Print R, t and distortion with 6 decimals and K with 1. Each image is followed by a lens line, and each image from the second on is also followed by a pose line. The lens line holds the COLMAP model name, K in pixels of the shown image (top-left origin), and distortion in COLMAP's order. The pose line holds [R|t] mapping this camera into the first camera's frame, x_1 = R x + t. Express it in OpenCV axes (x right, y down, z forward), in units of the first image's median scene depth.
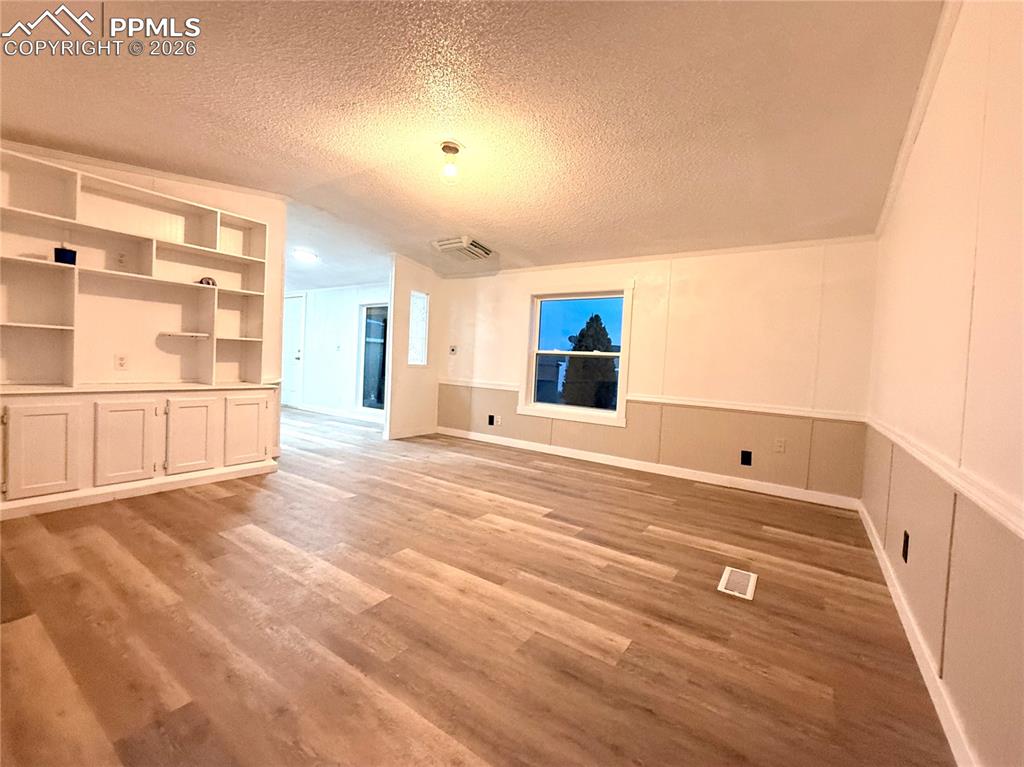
lens RADIAL K [[433.4, 0, 516.0], [0, 433.4, 373.4], [0, 0, 1]] dist [0.000103, -0.000143]
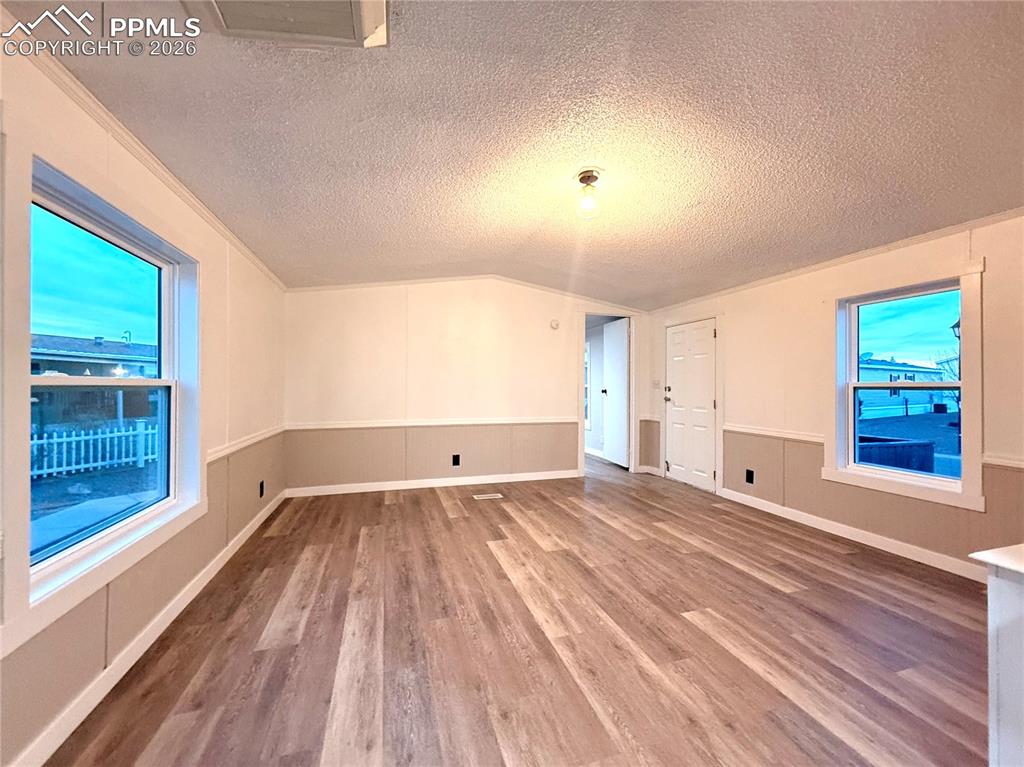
lens RADIAL K [[405.4, 0, 512.0], [0, 405.4, 383.5], [0, 0, 1]] dist [-0.000568, 0.000029]
pose [[-0.773553, -0.048988, 0.631835, -0.597328], [-0.026444, 0.998635, 0.045053, -0.122280], [-0.633180, 0.018143, -0.773792, 1.807813]]
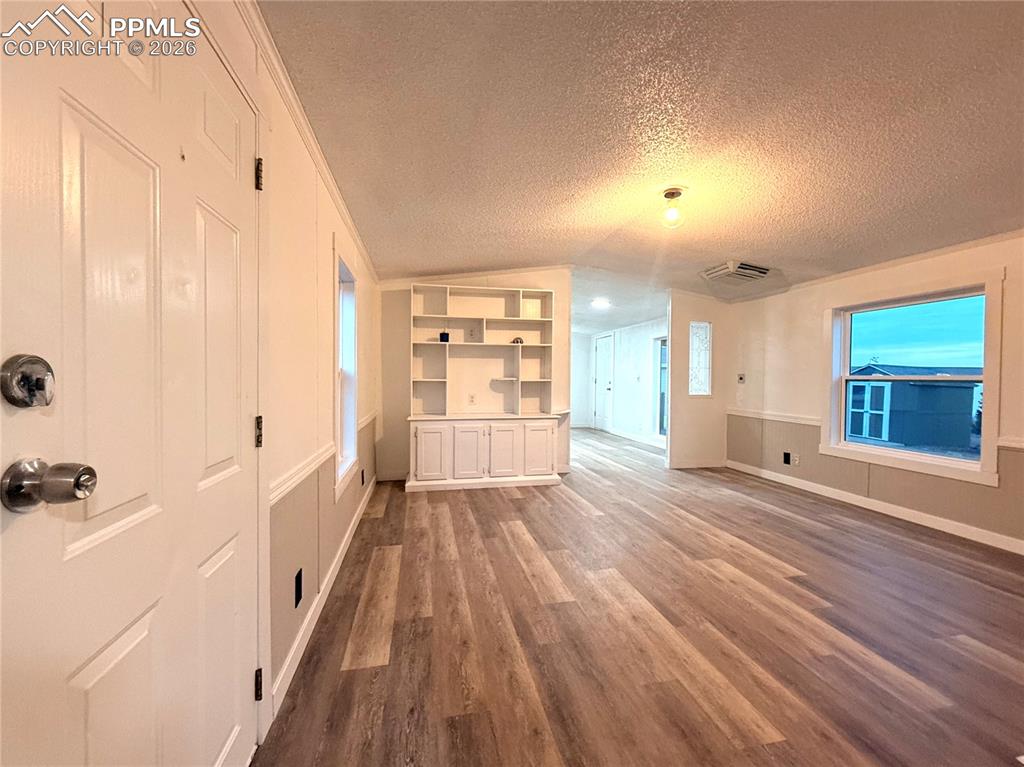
lens RADIAL K [[425.8, 0, 514.8], [0, 425.8, 374.0], [0, 0, 1]] dist [-0.000890, 0.000171]
pose [[0.722757, -0.047657, -0.689457, 0.275740], [0.008994, 0.998184, -0.059570, -0.027175], [0.691044, 0.036854, 0.721873, 0.007596]]
